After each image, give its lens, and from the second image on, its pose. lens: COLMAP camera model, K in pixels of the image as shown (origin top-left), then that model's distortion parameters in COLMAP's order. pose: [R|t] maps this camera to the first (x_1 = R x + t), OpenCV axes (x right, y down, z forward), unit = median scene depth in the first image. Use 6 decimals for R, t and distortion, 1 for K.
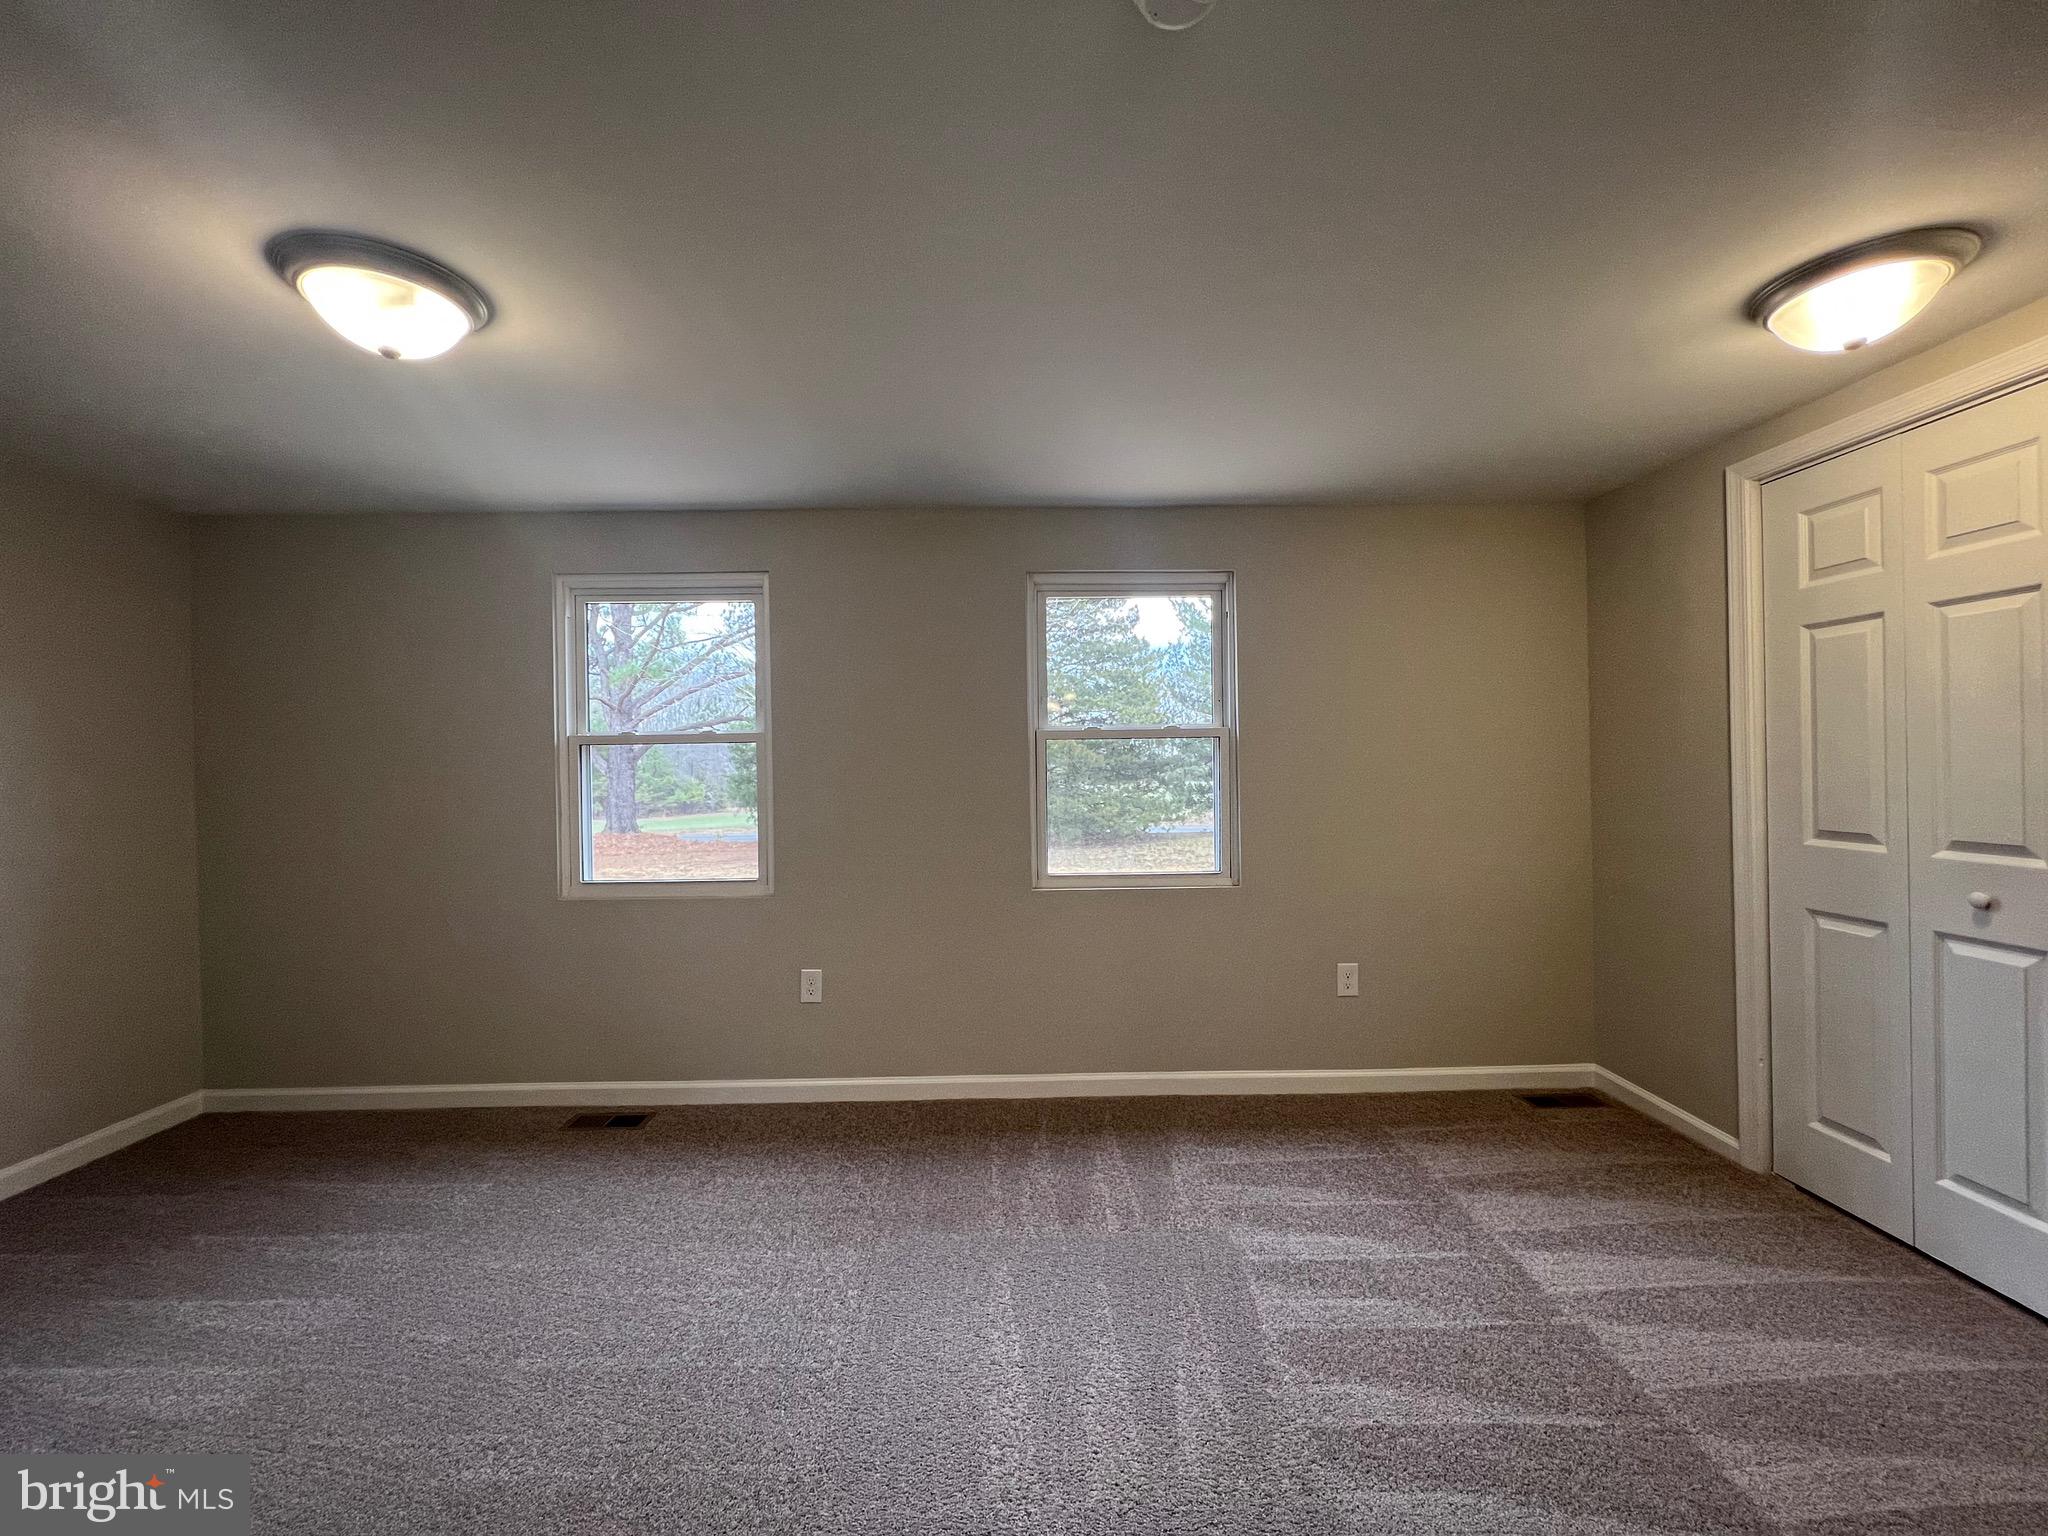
lens RADIAL K [[820.9, 0, 1013.3], [0, 820.9, 762.6], [0, 0, 1]] dist [-0.003320, 0.001173]
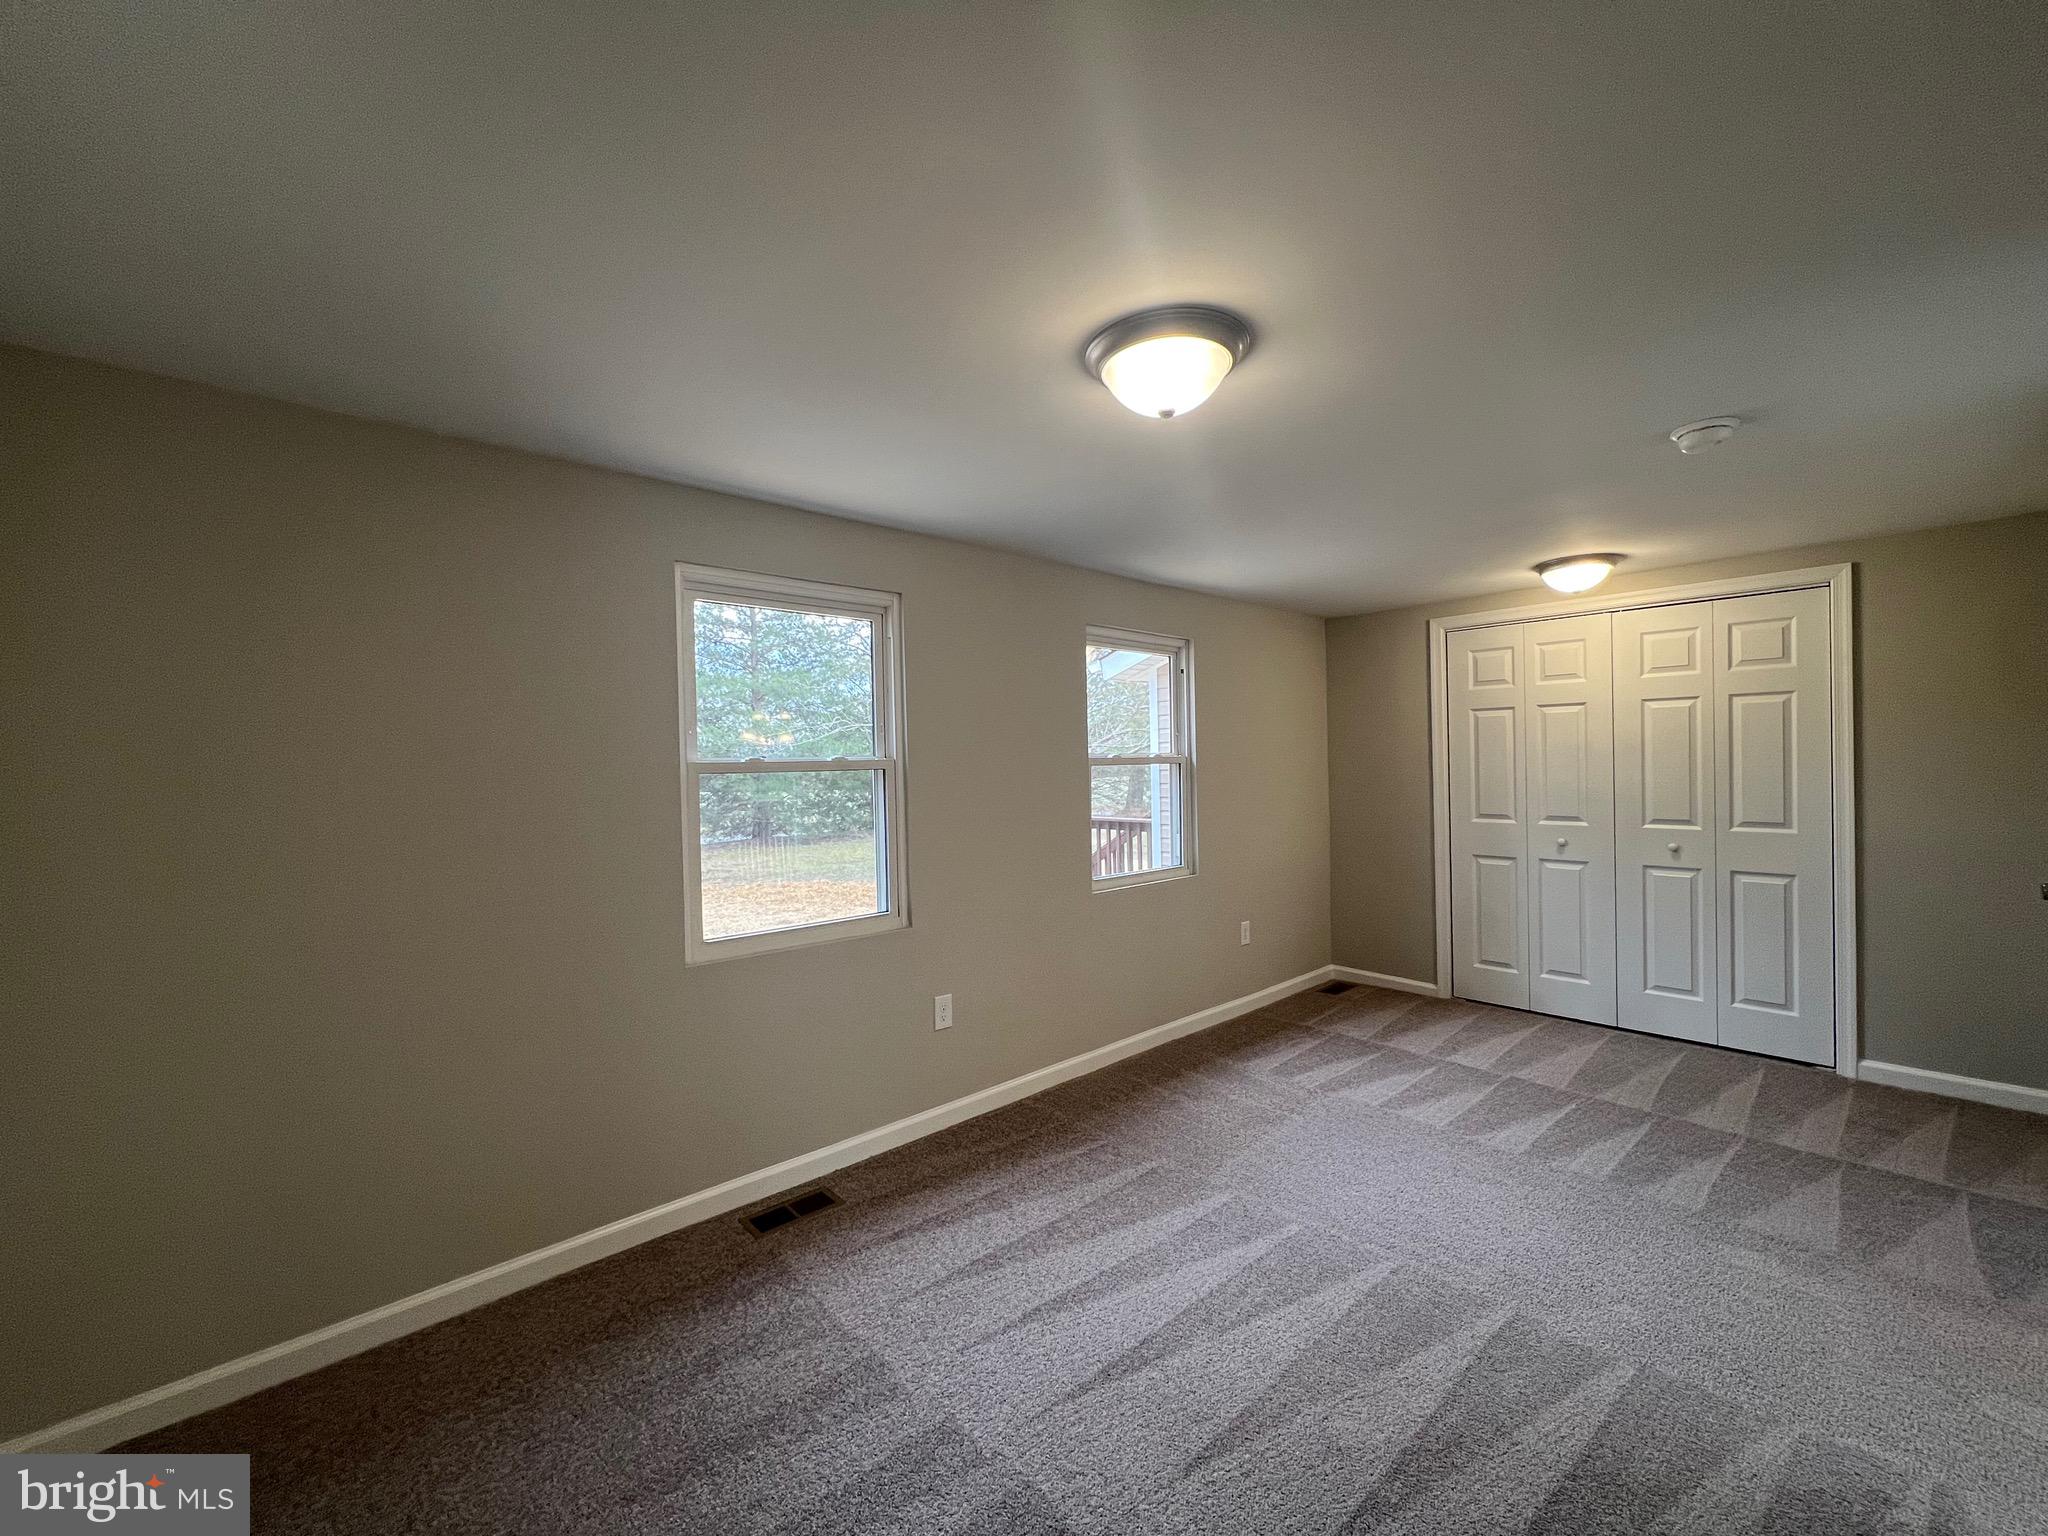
lens RADIAL K [[820.9, 0, 1027.9], [0, 820.9, 764.7], [0, 0, 1]] dist [-0.003320, 0.001173]
pose [[0.751274, -0.001720, 0.659988, -0.994742], [0.007961, 0.999947, -0.006456, -0.027767], [-0.659942, 0.010104, 0.751249, 0.209036]]
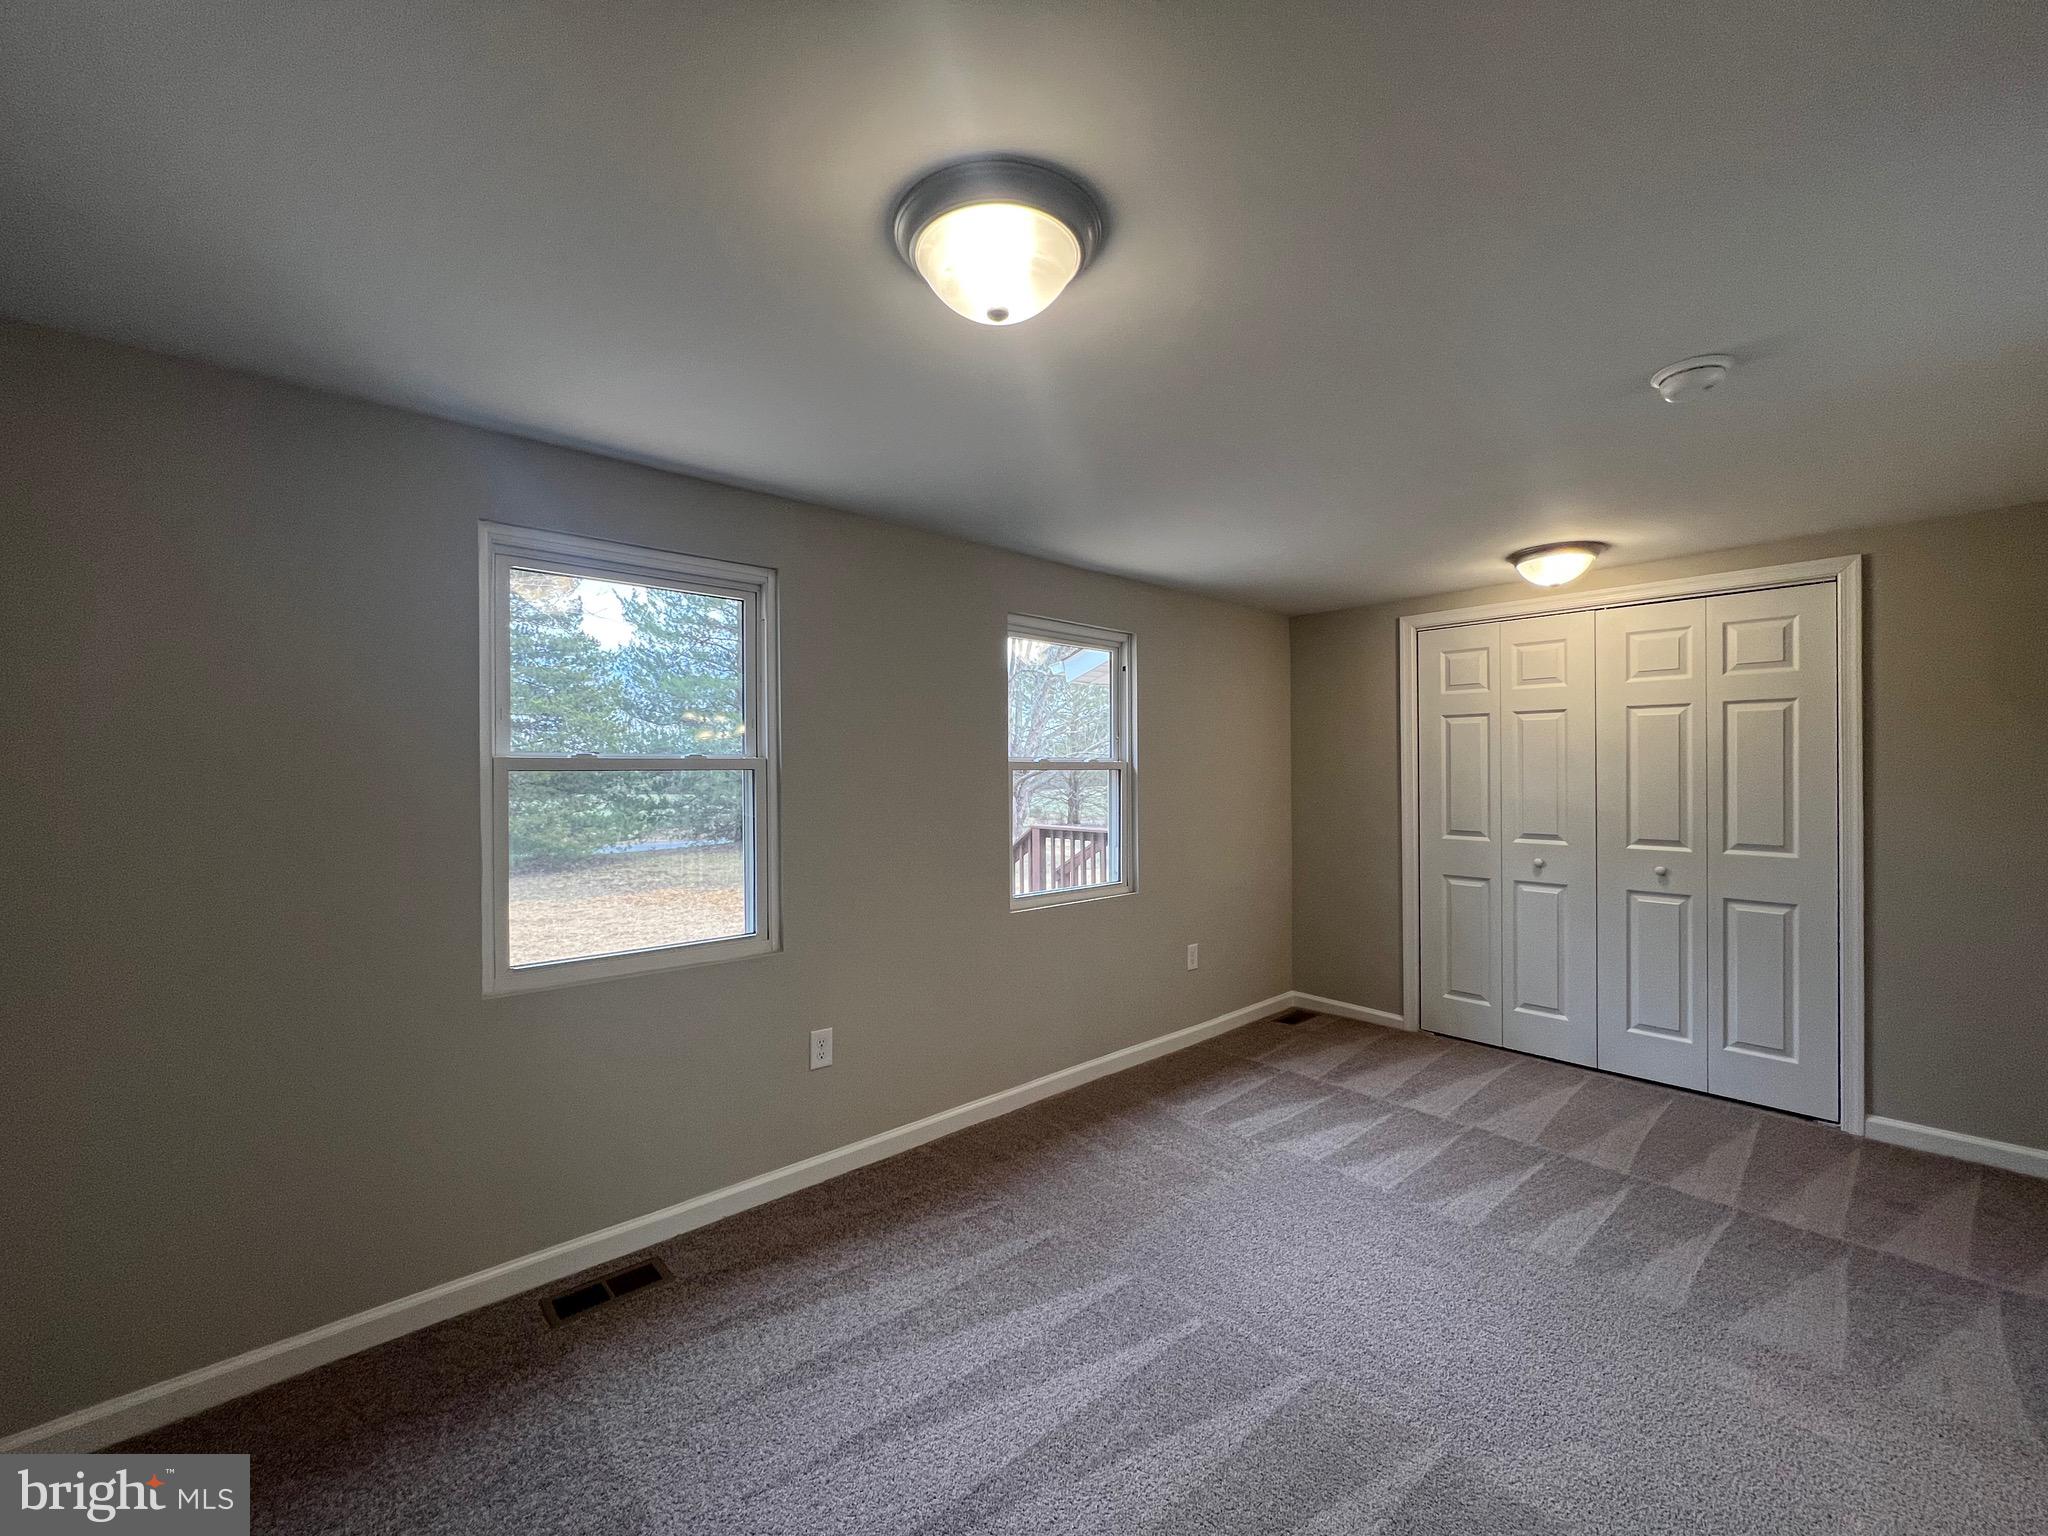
lens RADIAL K [[820.9, 0, 1027.1], [0, 820.9, 764.8], [0, 0, 1]] dist [-0.003320, 0.001173]
pose [[0.751085, 0.015333, 0.660027, -0.796685], [-0.007205, 0.999861, -0.015029, -0.023896], [-0.660166, 0.006533, 0.751091, 0.231160]]
